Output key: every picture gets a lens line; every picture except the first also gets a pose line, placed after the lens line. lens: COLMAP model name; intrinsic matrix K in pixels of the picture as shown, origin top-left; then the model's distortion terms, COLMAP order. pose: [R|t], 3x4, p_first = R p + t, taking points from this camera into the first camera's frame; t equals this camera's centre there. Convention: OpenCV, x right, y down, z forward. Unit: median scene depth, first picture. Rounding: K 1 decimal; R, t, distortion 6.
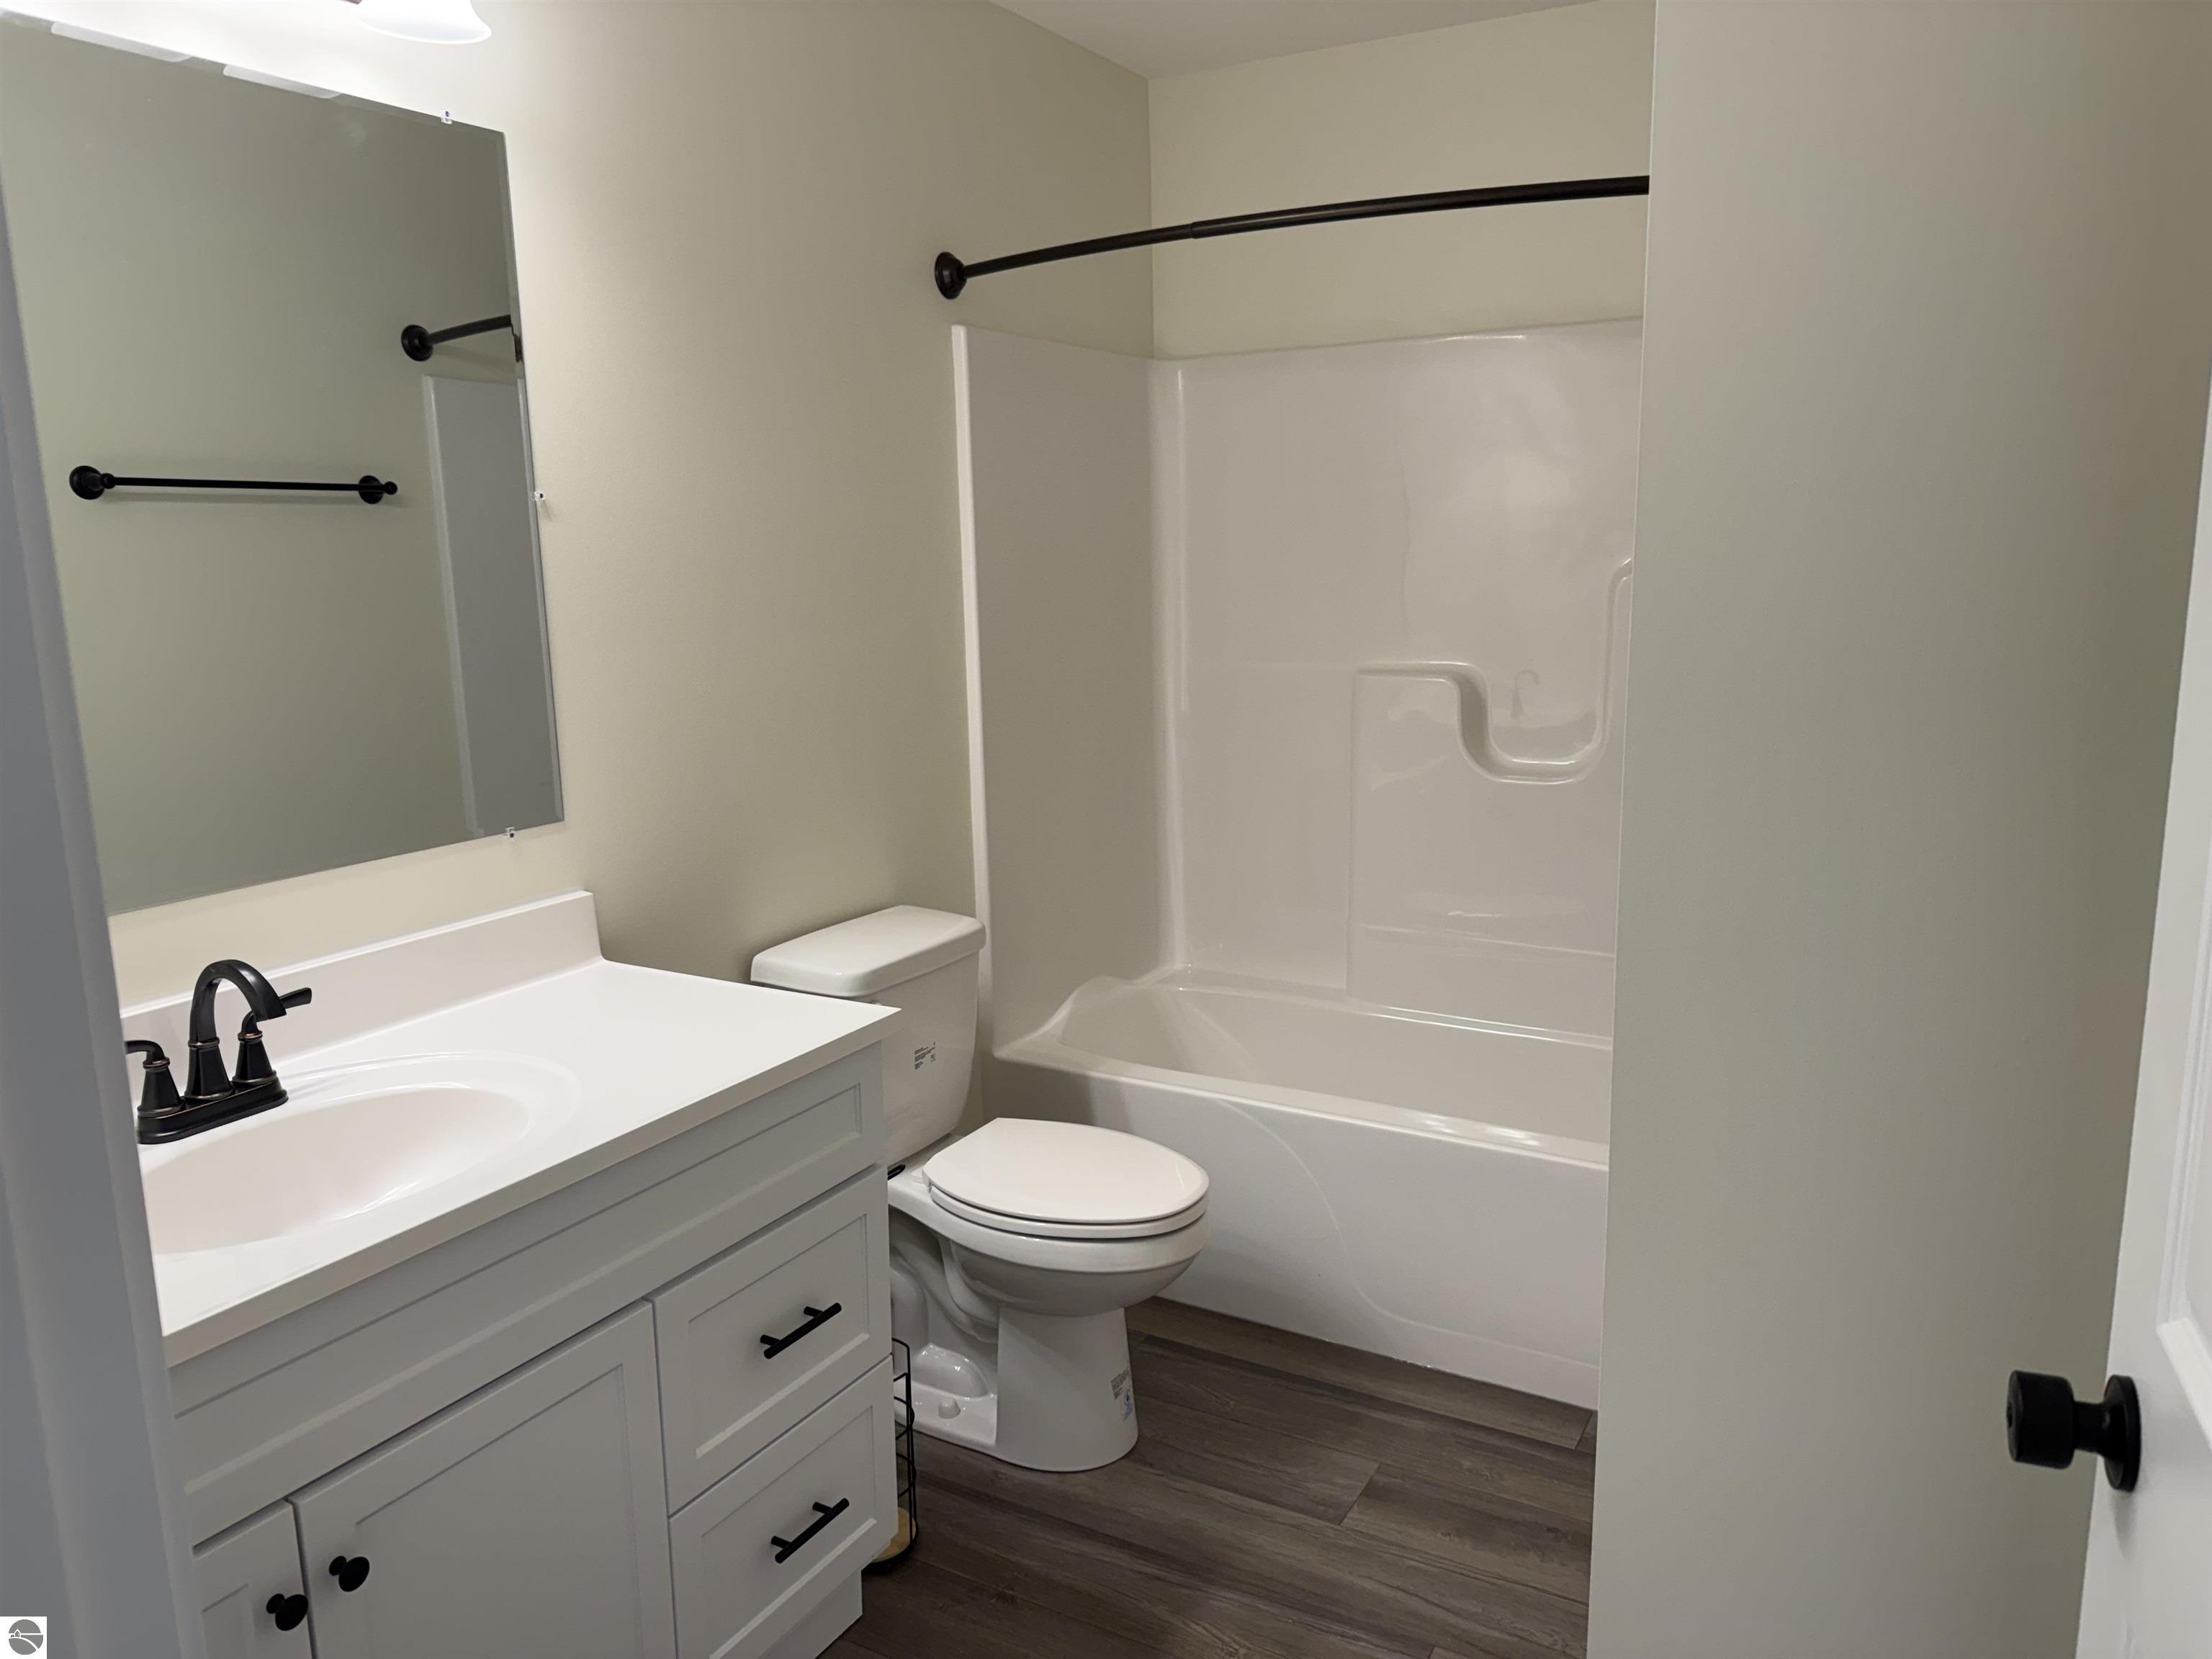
lens RADIAL K [[1565.9, 0, 1106.0], [0, 1565.9, 829.5], [0, 0, 1]] dist [0.116521, -0.185887]
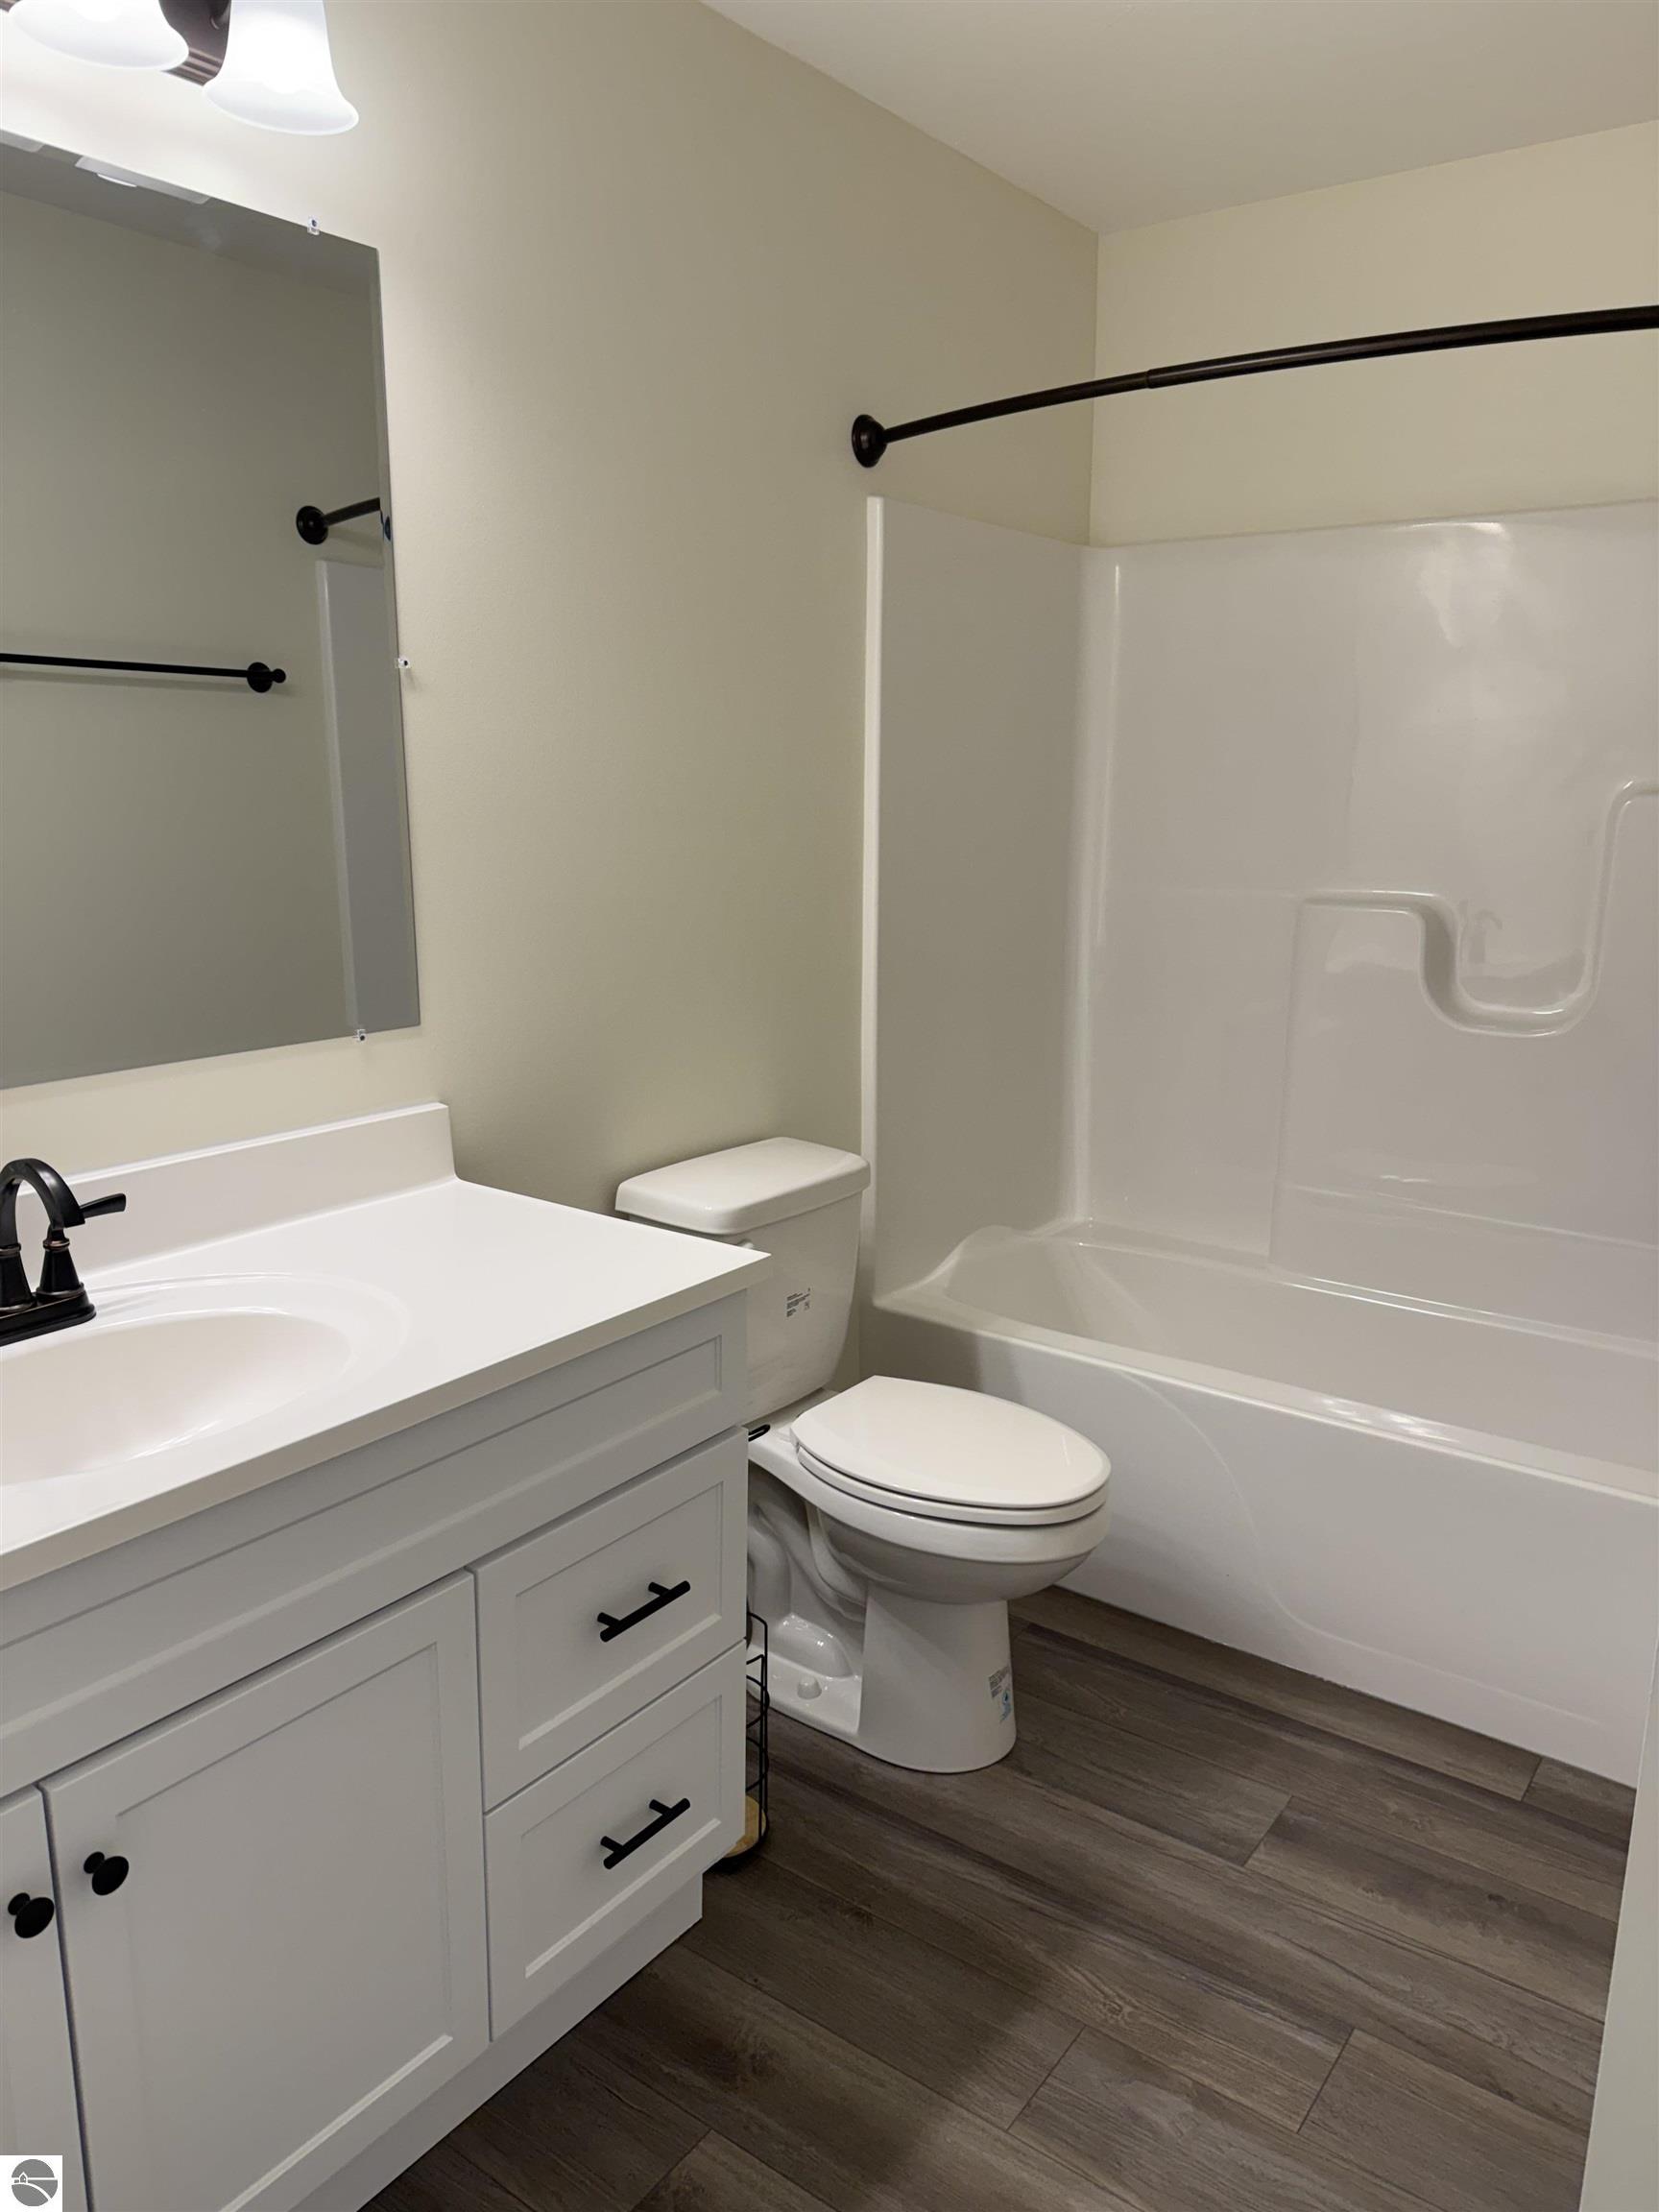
lens RADIAL K [[1565.9, 0, 818.8], [0, 1565.9, 1092.5], [0, 0, 1]] dist [0.116521, -0.185887]
pose [[0.992438, 0.048221, -0.112882, -0.006979], [-0.046389, 0.998746, 0.018801, 0.004596], [0.113647, -0.013422, 0.993431, 0.102550]]
